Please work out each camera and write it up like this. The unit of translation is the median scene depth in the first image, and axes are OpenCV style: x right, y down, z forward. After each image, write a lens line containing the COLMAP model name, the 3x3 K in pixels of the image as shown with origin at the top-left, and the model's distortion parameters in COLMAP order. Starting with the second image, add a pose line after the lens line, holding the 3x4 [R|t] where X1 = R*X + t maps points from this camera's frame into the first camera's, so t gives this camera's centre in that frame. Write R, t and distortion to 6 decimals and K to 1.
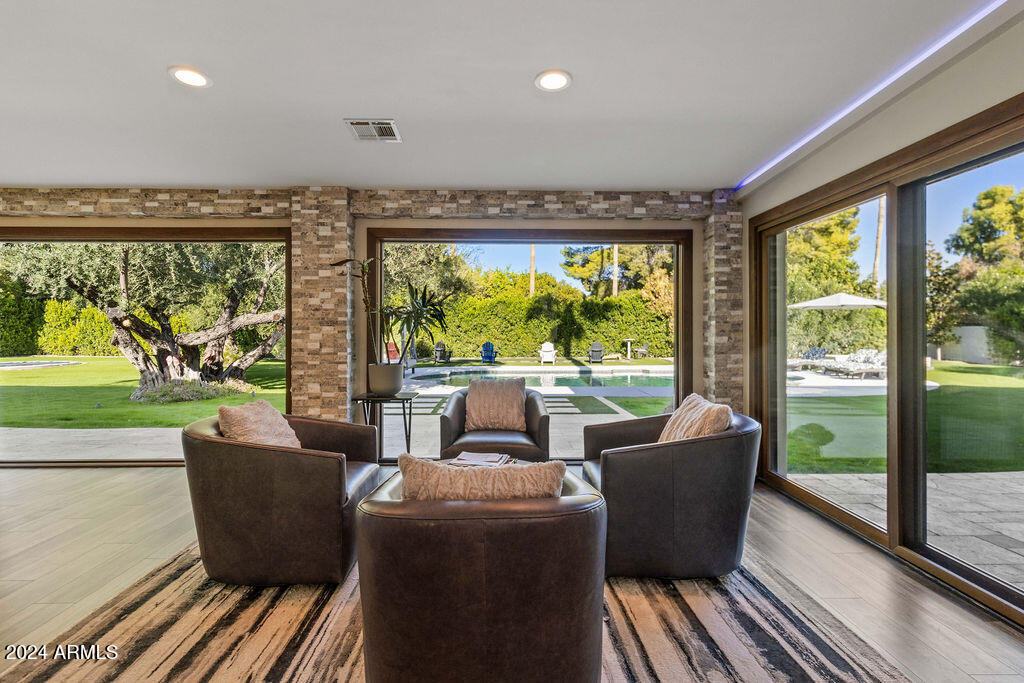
lens RADIAL K [[472.9, 0, 514.9], [0, 472.9, 316.4], [0, 0, 1]] dist [-0.001991, 0.001408]
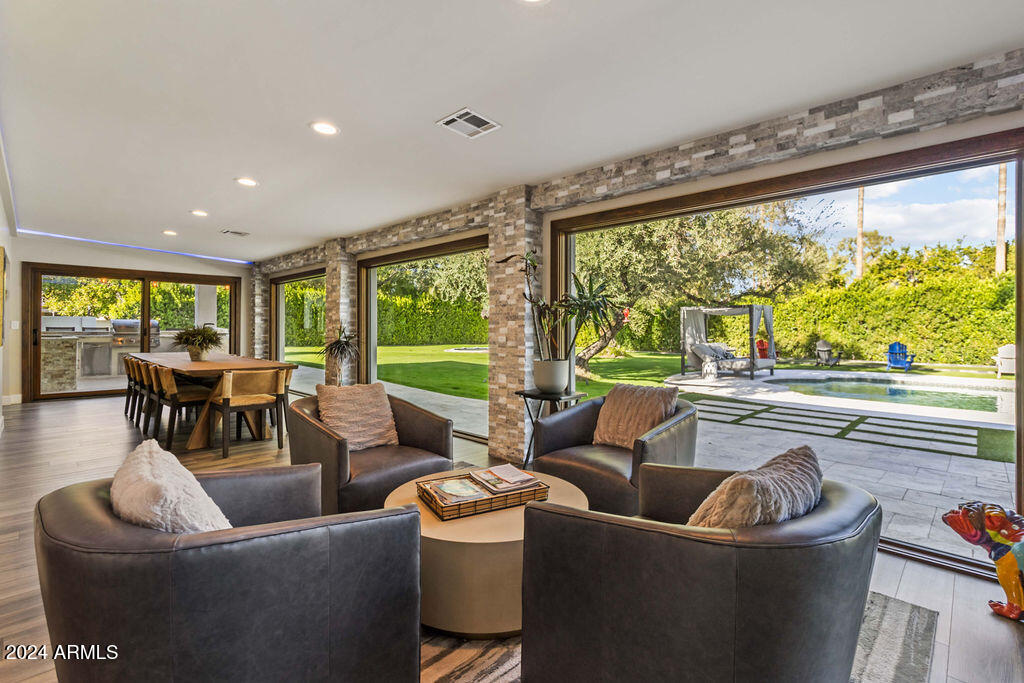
lens RADIAL K [[472.9, 0, 514.9], [0, 472.9, 316.4], [0, 0, 1]] dist [-0.001991, 0.001408]
pose [[0.696740, -0.012678, -0.717211, 0.350907], [0.018559, 0.999828, 0.000356, 0.010282], [0.717083, -0.013559, 0.696856, 0.261789]]
